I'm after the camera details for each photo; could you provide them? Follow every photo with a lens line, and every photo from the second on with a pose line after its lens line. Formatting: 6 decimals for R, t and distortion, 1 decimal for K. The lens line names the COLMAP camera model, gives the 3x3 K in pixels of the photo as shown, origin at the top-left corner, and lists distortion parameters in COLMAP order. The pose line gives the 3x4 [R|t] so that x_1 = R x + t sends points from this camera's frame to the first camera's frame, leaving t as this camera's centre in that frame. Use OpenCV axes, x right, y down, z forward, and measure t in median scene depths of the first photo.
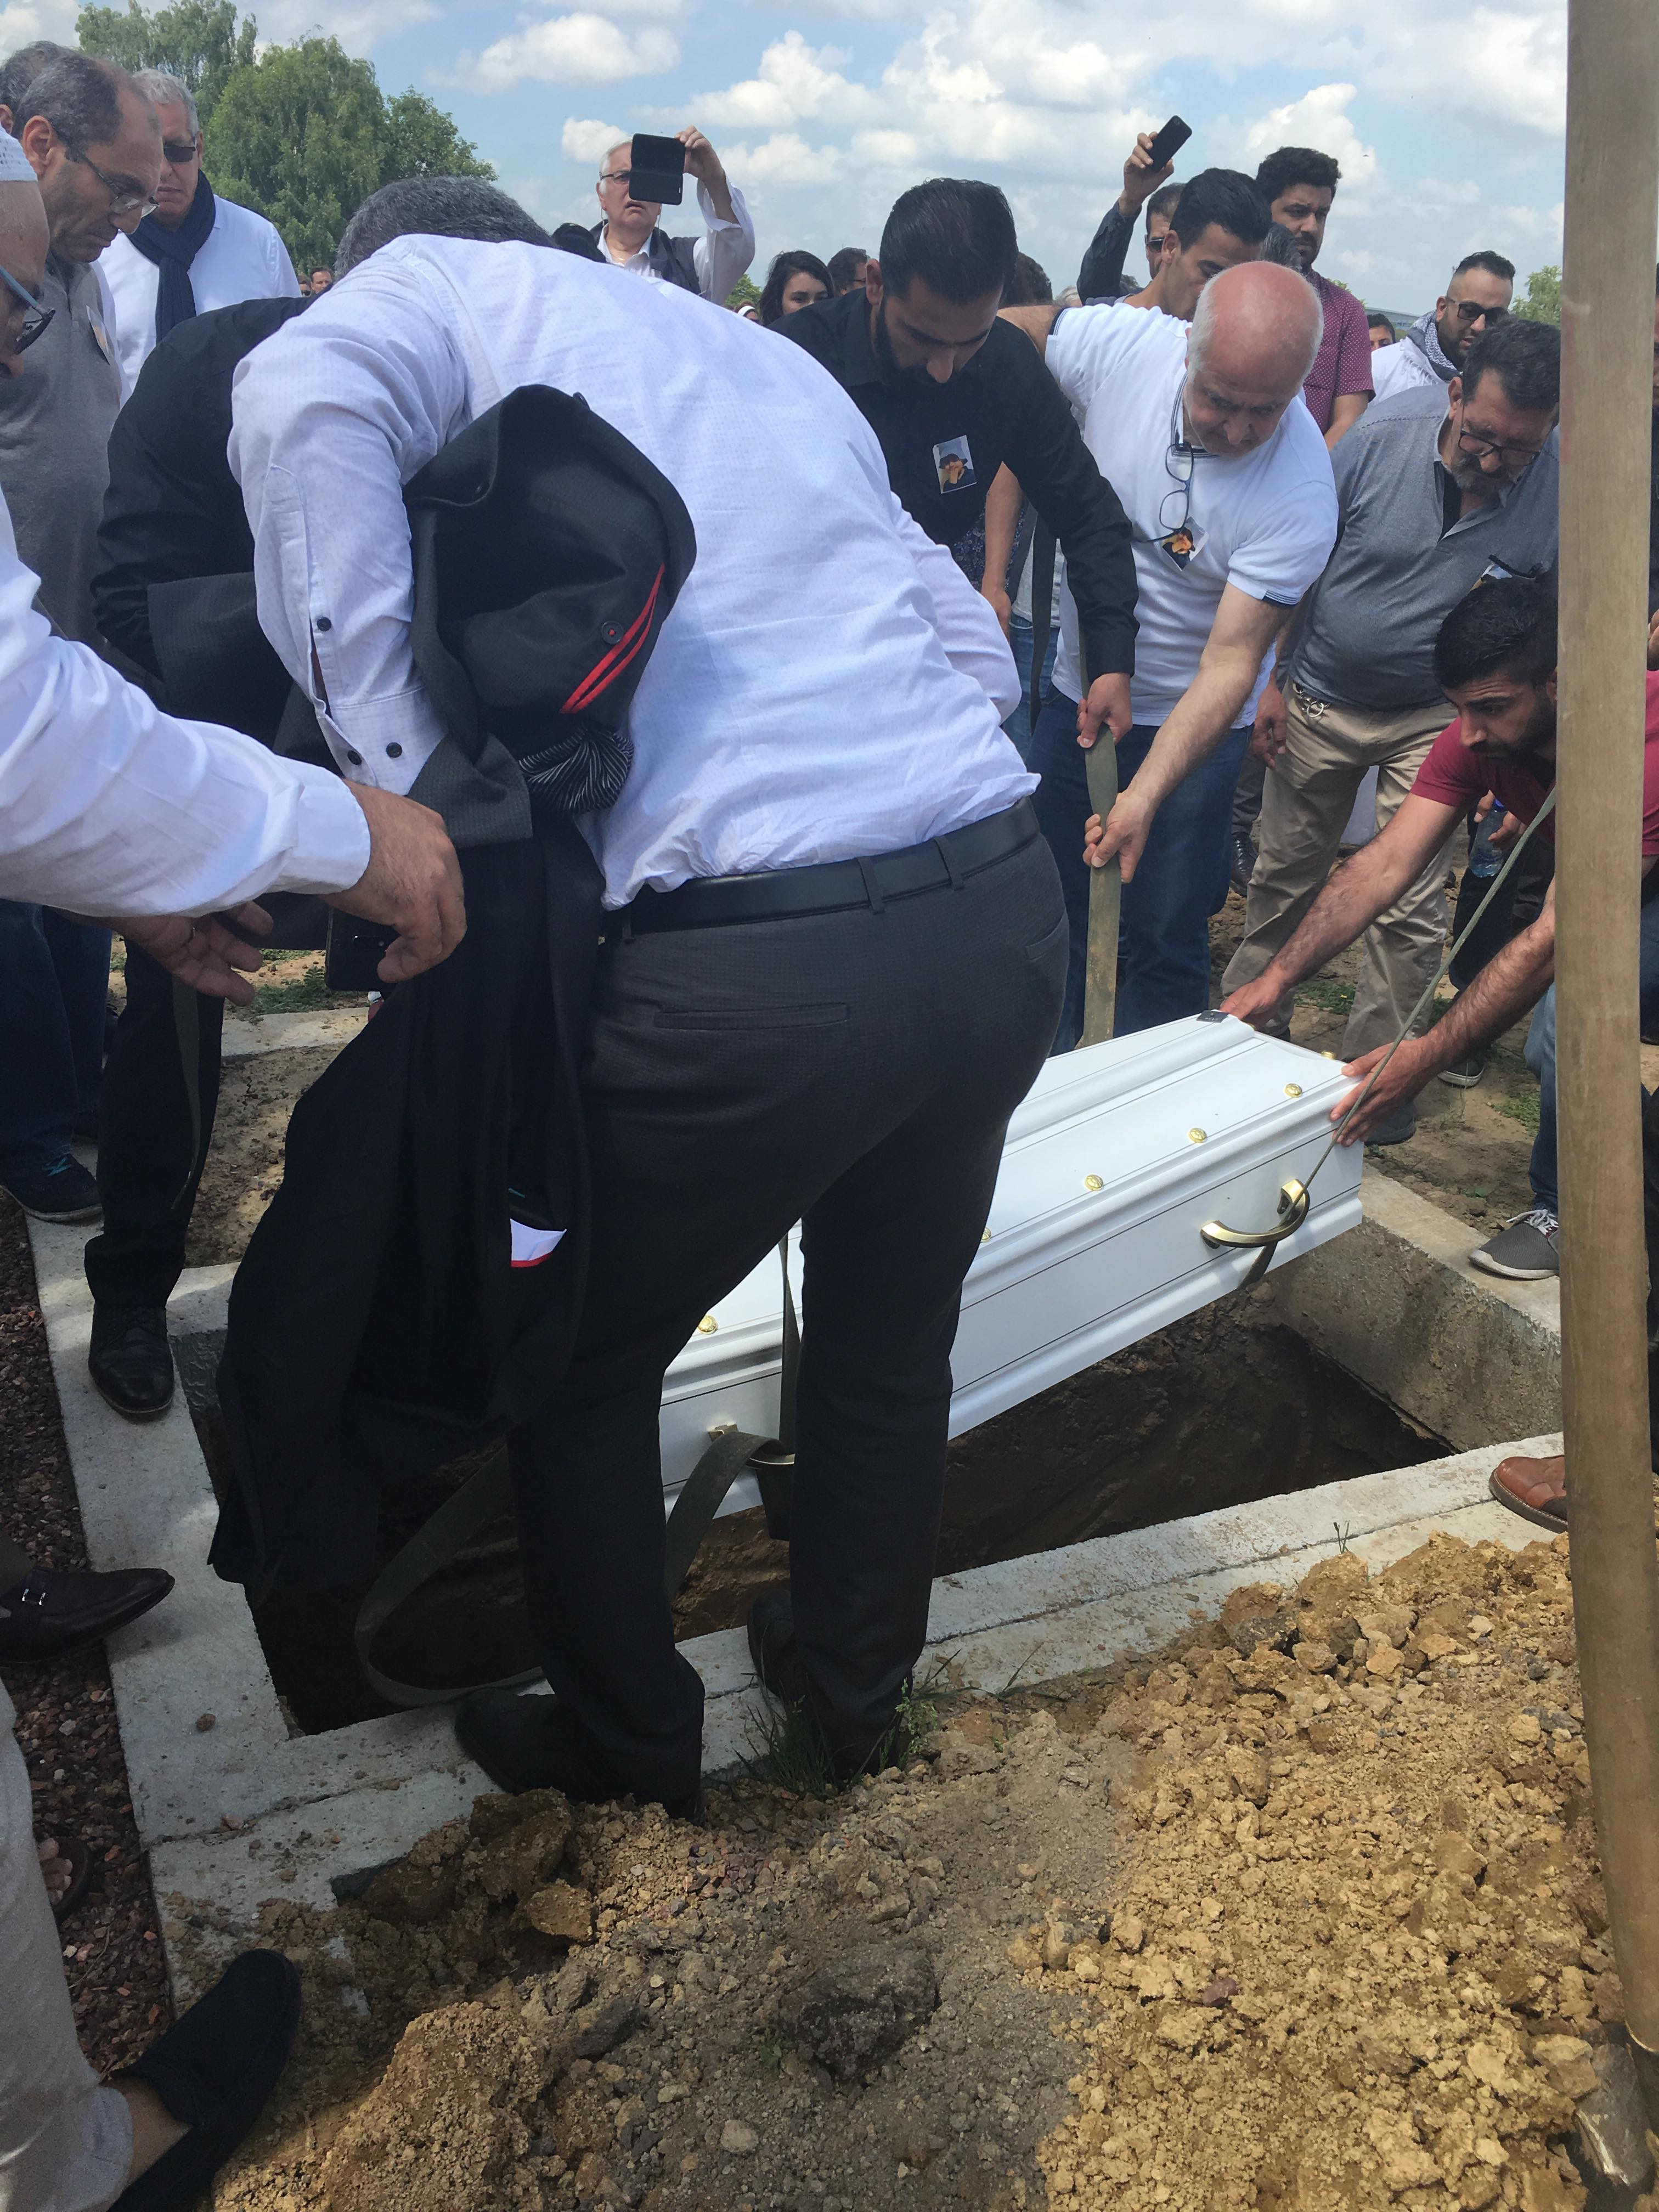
lens RADIAL K [[1876.1, 0, 839.0], [0, 1876.1, 1132.4], [0, 0, 1]] dist [0.073965, -0.132678]
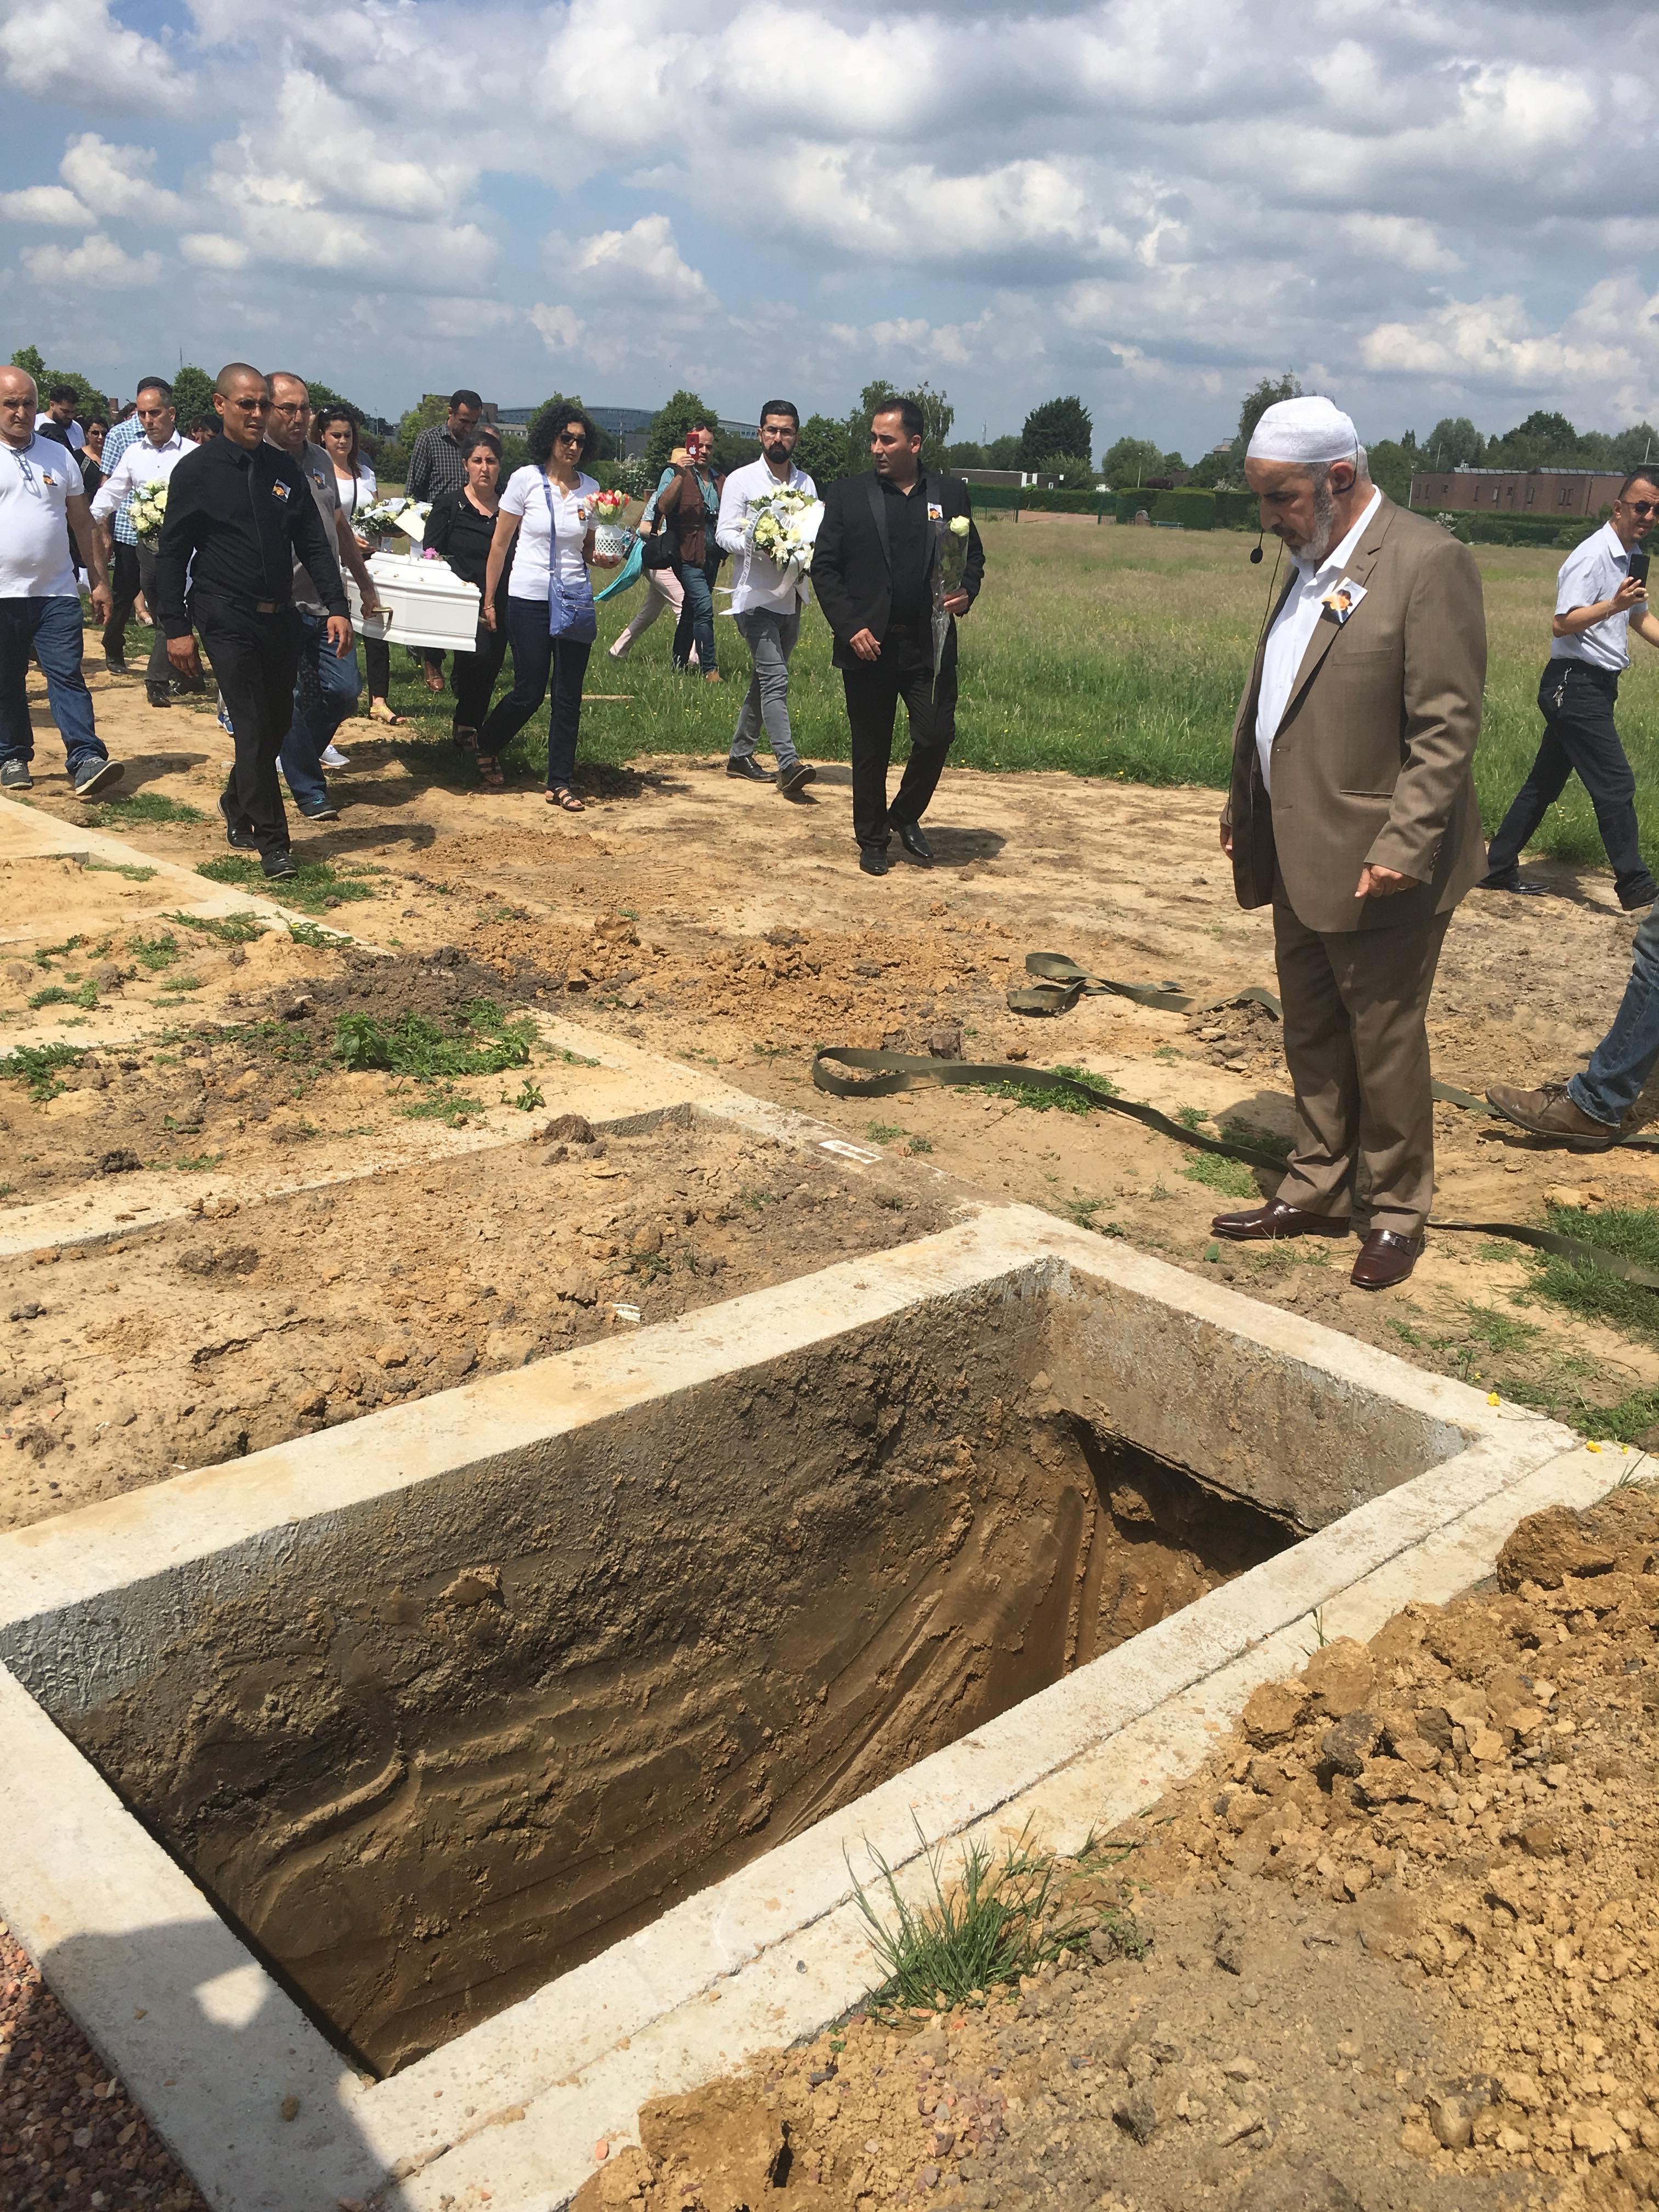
lens RADIAL K [[1876.1, 0, 839.0], [0, 1876.1, 1132.4], [0, 0, 1]] dist [0.073965, -0.132678]
pose [[0.951925, -0.108072, 0.286635, -0.183731], [0.121634, 0.992125, -0.029884, -0.037054], [-0.281148, 0.063312, 0.957574, 0.058660]]
